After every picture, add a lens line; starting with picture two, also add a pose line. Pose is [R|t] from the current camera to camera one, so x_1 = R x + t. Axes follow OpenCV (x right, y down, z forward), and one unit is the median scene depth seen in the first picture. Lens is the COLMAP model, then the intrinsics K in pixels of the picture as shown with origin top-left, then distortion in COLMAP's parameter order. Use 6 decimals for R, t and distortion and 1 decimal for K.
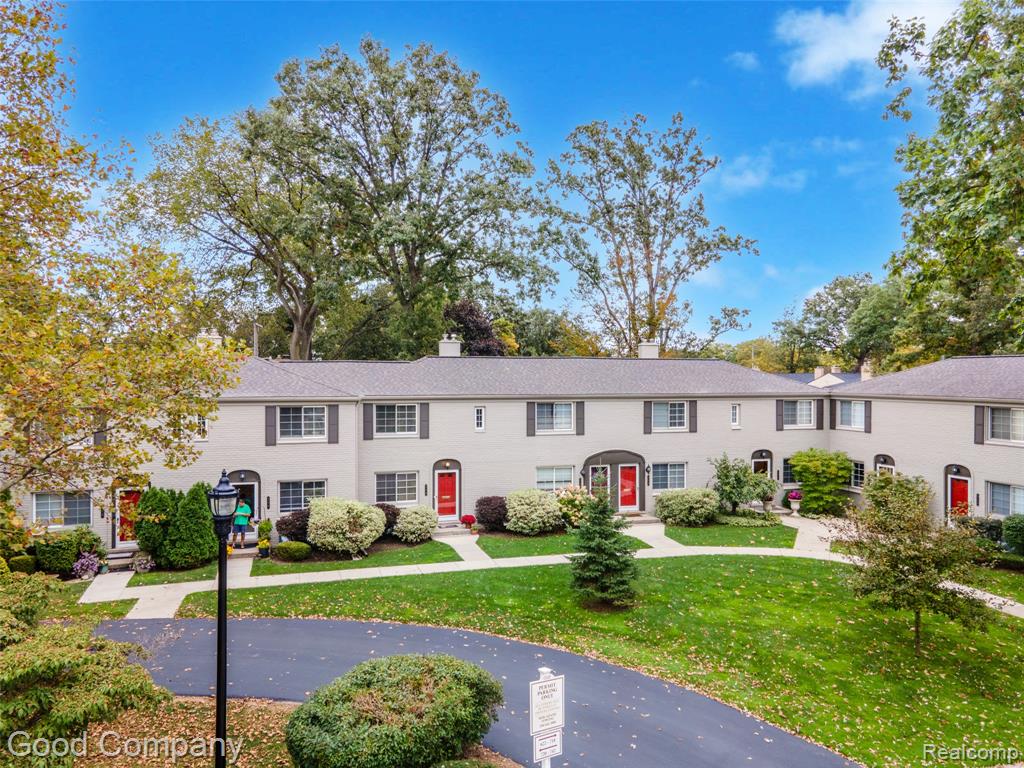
lens RADIAL K [[746.5, 0, 507.7], [0, 746.5, 382.9], [0, 0, 1]] dist [0.023212, 0.004353]
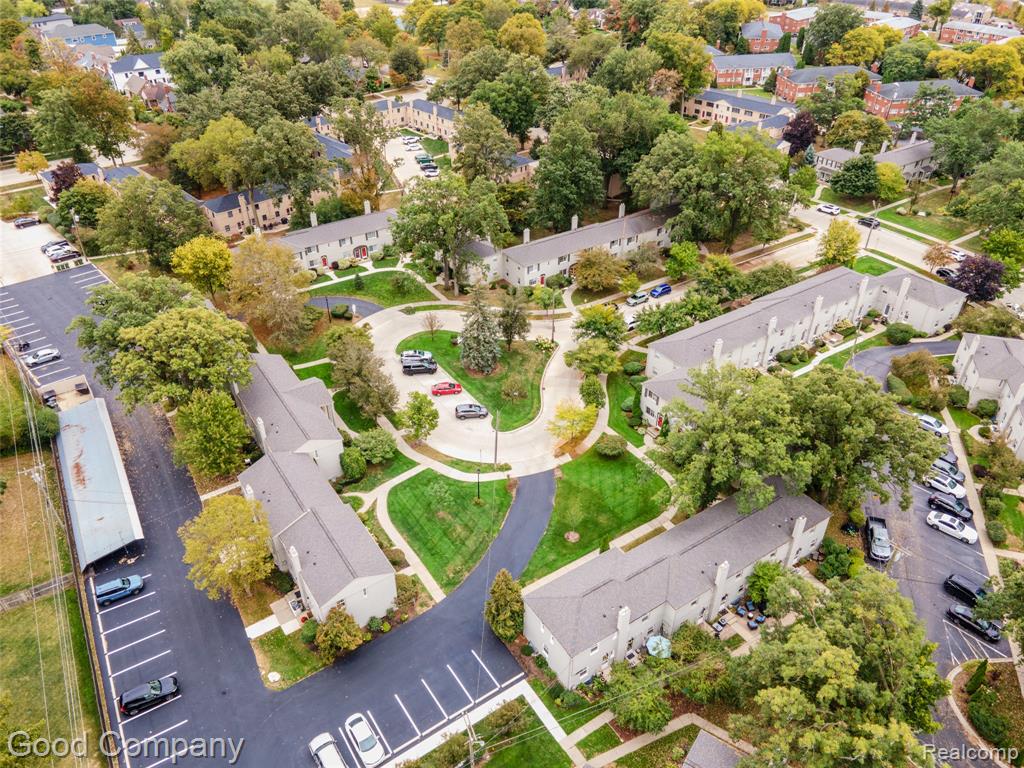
lens RADIAL K [[746.5, 0, 512.7], [0, 746.5, 383.5], [0, 0, 1]] dist [0.023212, 0.004353]
pose [[0.956185, -0.167447, 0.240148, -0.207391], [0.002618, 0.825142, 0.564920, -1.870473], [-0.292750, -0.539539, 0.789427, -3.454789]]
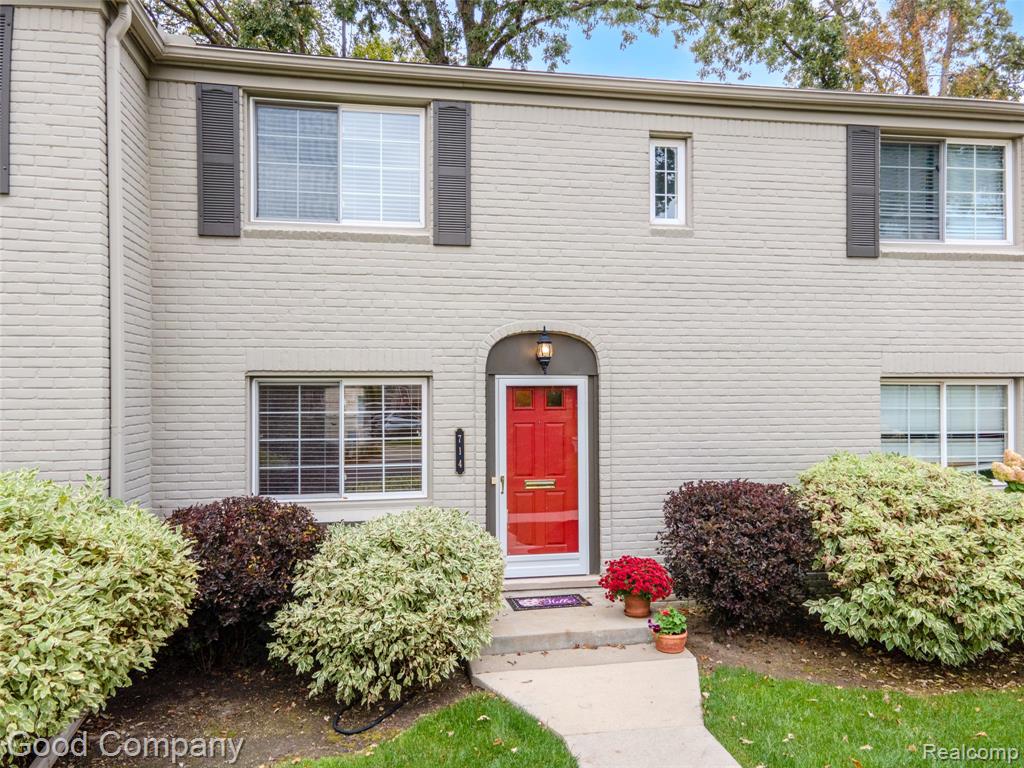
lens RADIAL K [[746.5, 0, 508.5], [0, 746.5, 392.7], [0, 0, 1]] dist [0.023212, 0.004353]
pose [[0.992035, -0.006392, -0.125803, -0.061146], [0.004363, 0.999856, -0.016400, 0.126852], [0.125890, 0.015720, 0.991920, 0.750143]]
